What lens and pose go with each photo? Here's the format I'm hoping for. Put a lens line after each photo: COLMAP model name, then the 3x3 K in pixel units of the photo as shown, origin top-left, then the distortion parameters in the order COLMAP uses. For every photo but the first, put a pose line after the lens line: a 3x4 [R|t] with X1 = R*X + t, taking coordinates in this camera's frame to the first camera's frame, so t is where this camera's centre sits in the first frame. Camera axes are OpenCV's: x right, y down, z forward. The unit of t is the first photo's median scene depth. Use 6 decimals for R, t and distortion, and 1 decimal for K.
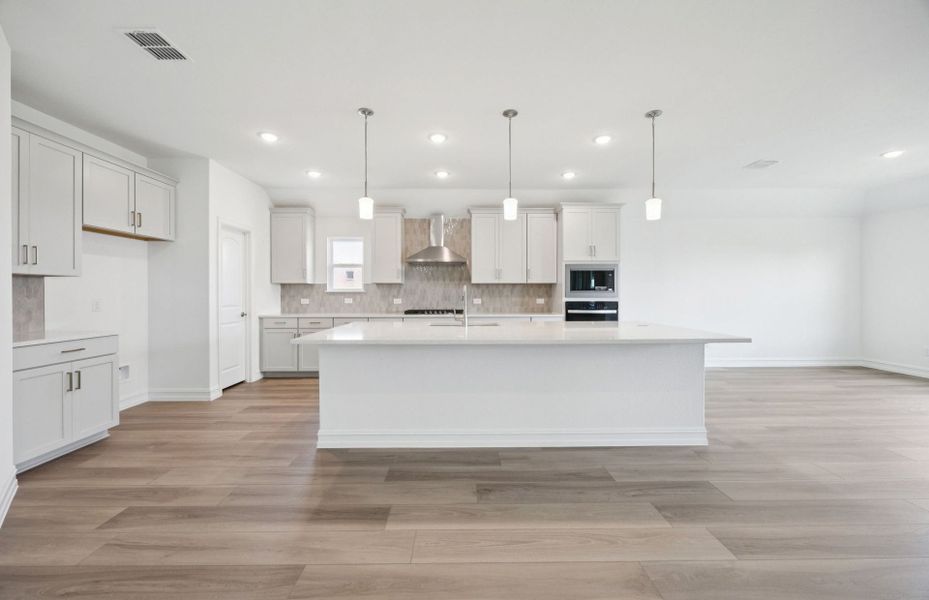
lens RADIAL K [[348.9, 0, 460.4], [0, 348.9, 298.3], [0, 0, 1]] dist [-0.001207, 0.000075]
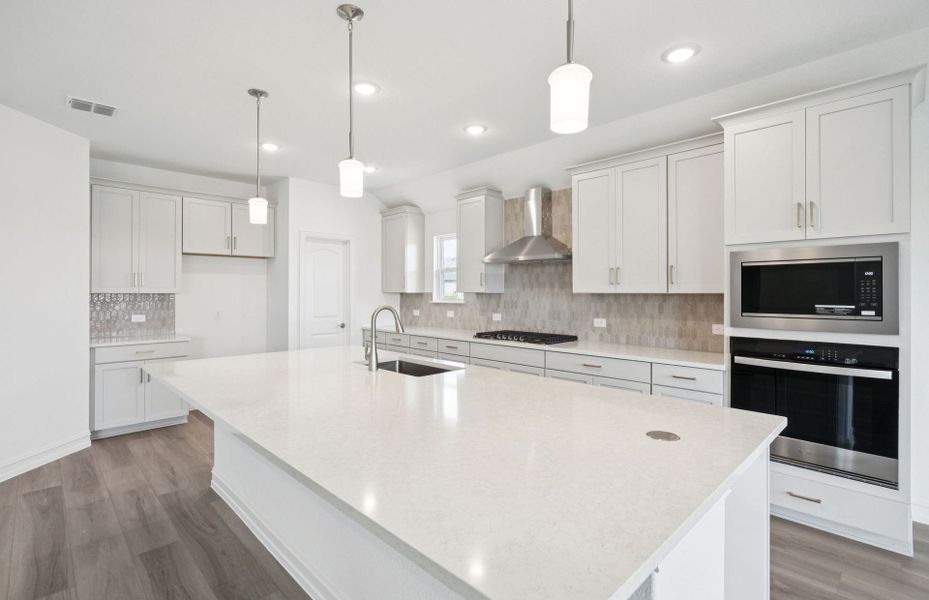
lens RADIAL K [[433.9, 0, 462.0], [0, 433.9, 293.0], [0, 0, 1]] dist [-0.001353, -0.000860]
pose [[0.696429, 0.002369, -0.717621, 0.429763], [-0.012113, 0.999891, -0.008455, -0.034729], [0.717523, 0.014581, 0.696382, 0.348801]]
